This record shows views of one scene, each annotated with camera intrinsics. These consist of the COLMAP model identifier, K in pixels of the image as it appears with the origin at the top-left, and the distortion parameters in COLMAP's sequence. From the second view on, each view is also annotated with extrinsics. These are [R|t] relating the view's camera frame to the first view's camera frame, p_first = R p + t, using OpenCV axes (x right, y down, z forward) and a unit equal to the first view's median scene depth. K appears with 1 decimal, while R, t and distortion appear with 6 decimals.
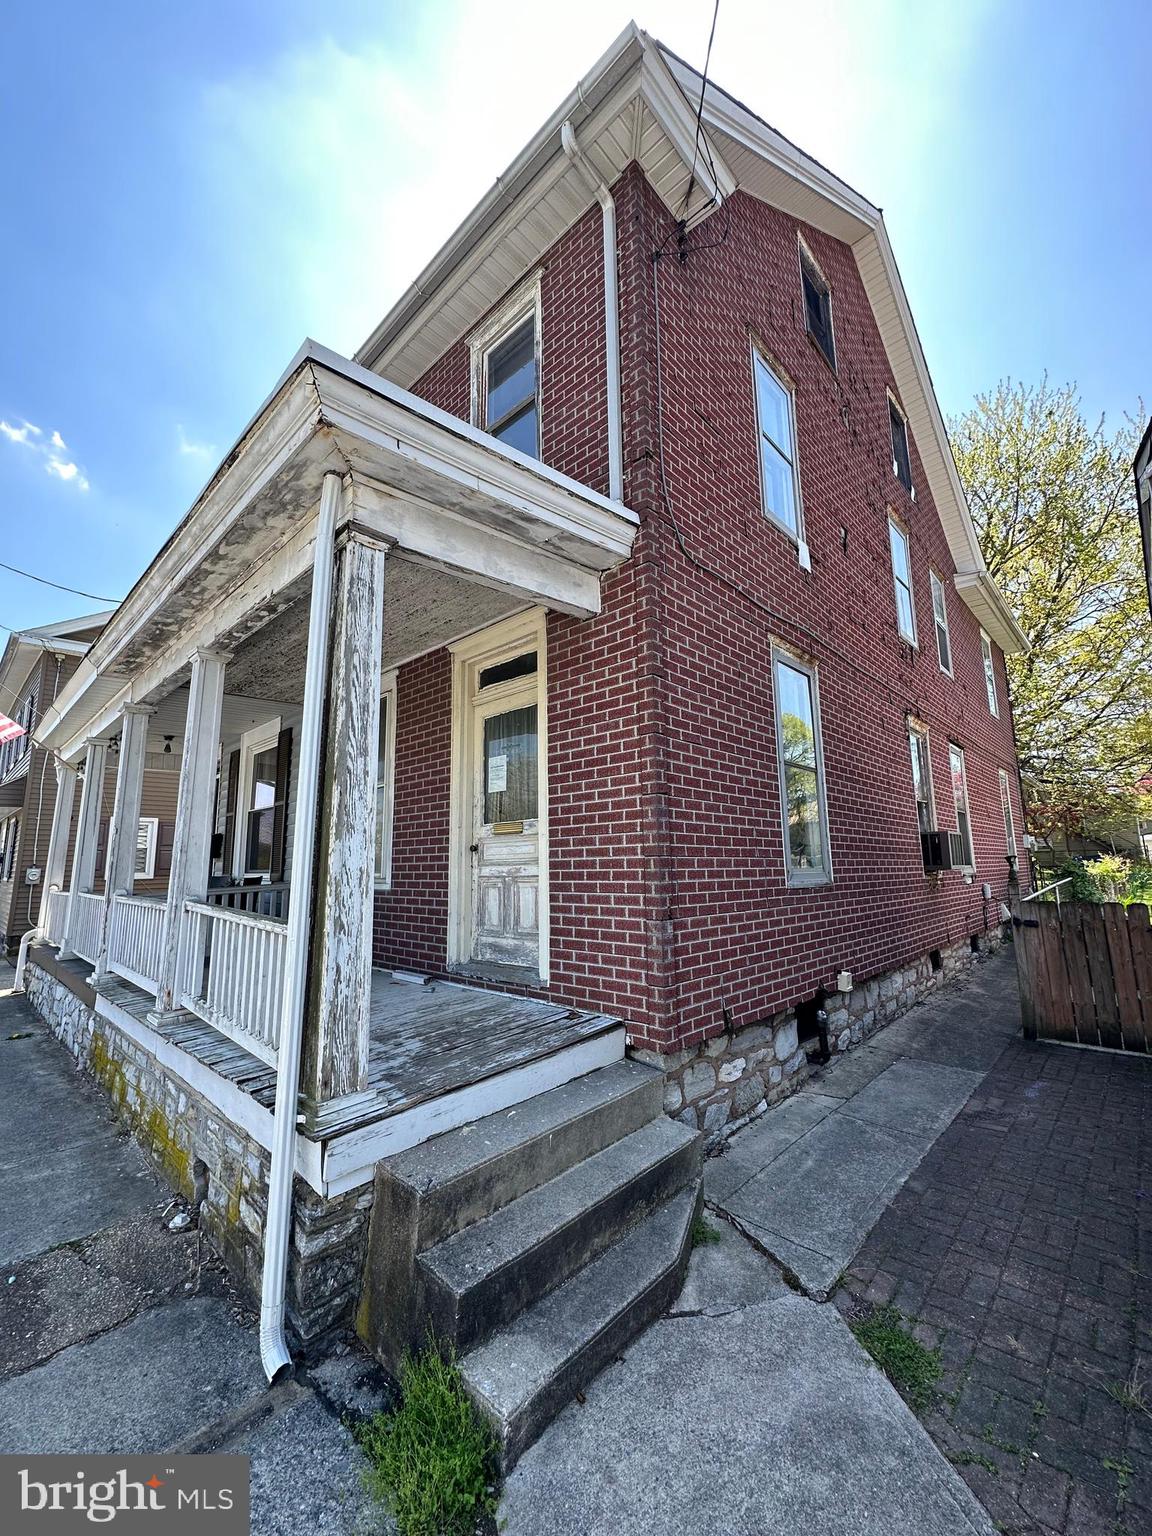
lens RADIAL K [[611.0, 0, 576.9], [0, 611.0, 771.9], [0, 0, 1]] dist [-0.007244, 0.001432]
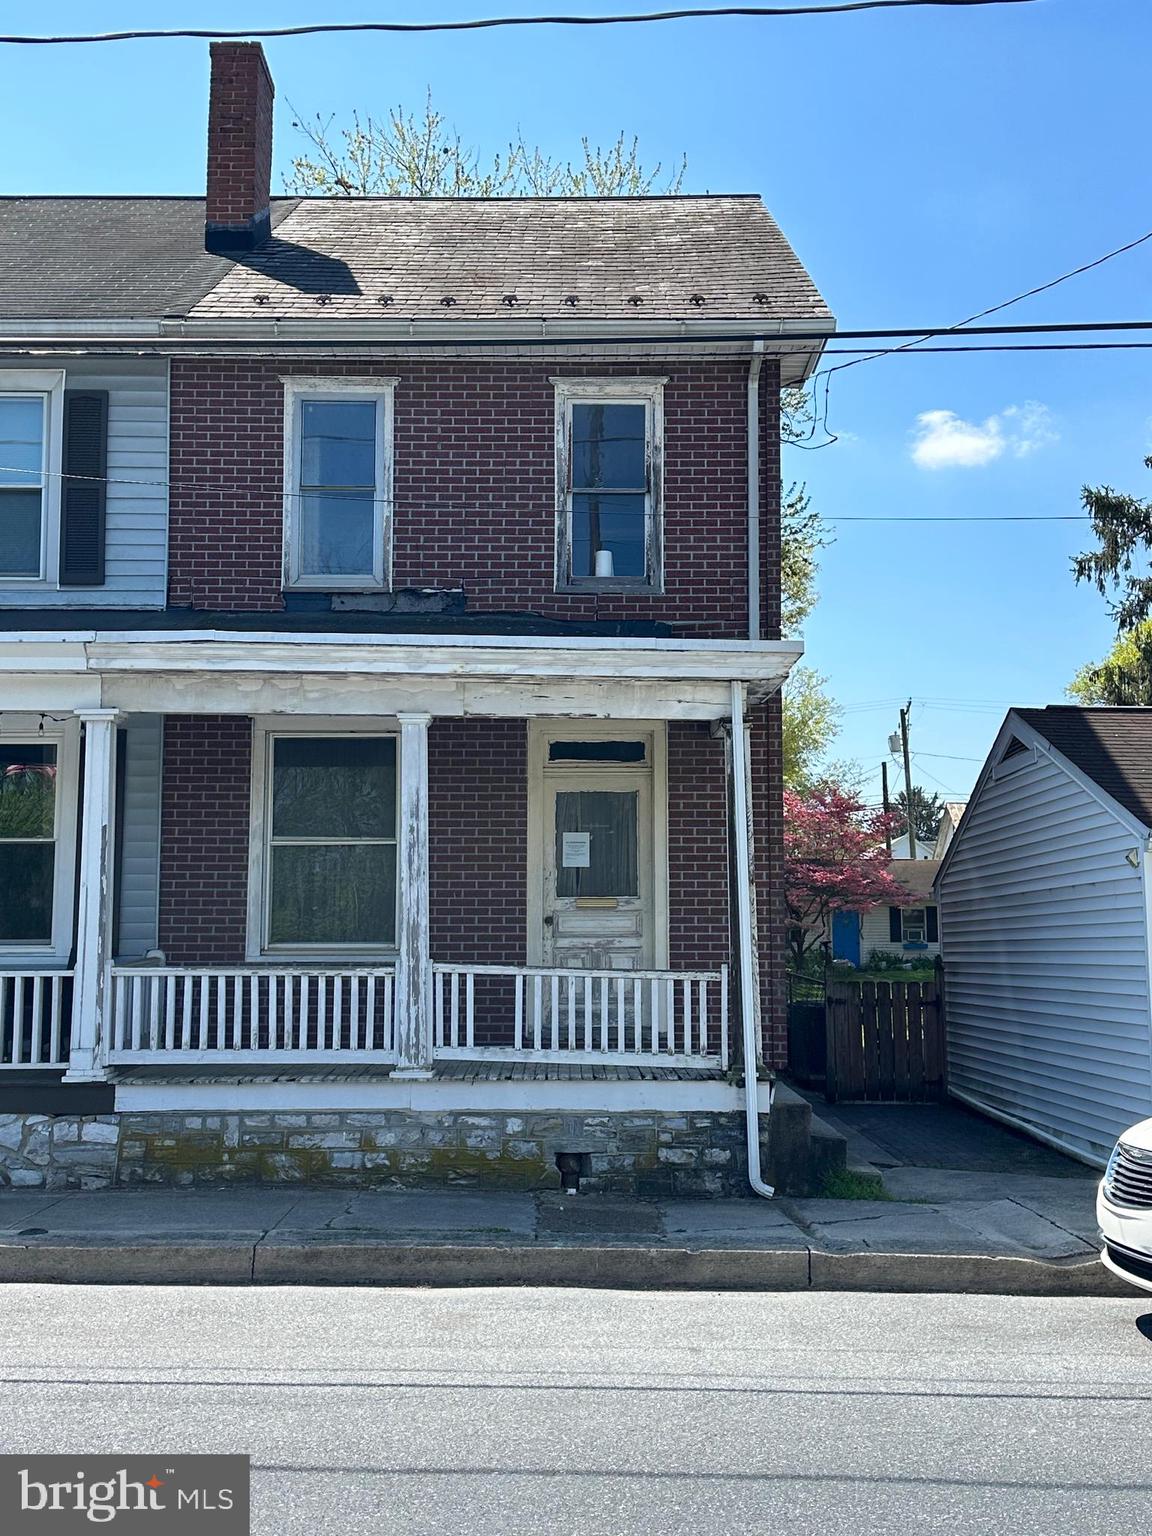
lens RADIAL K [[1665.0, 0, 574.5], [0, 1665.0, 766.6], [0, 0, 1]] dist [0.000674, 0.000000]
pose [[0.734632, 0.092742, 0.672098, -2.035022], [-0.116511, 0.993142, -0.009691, -0.108387], [-0.668387, -0.071187, 0.740399, -1.074243]]
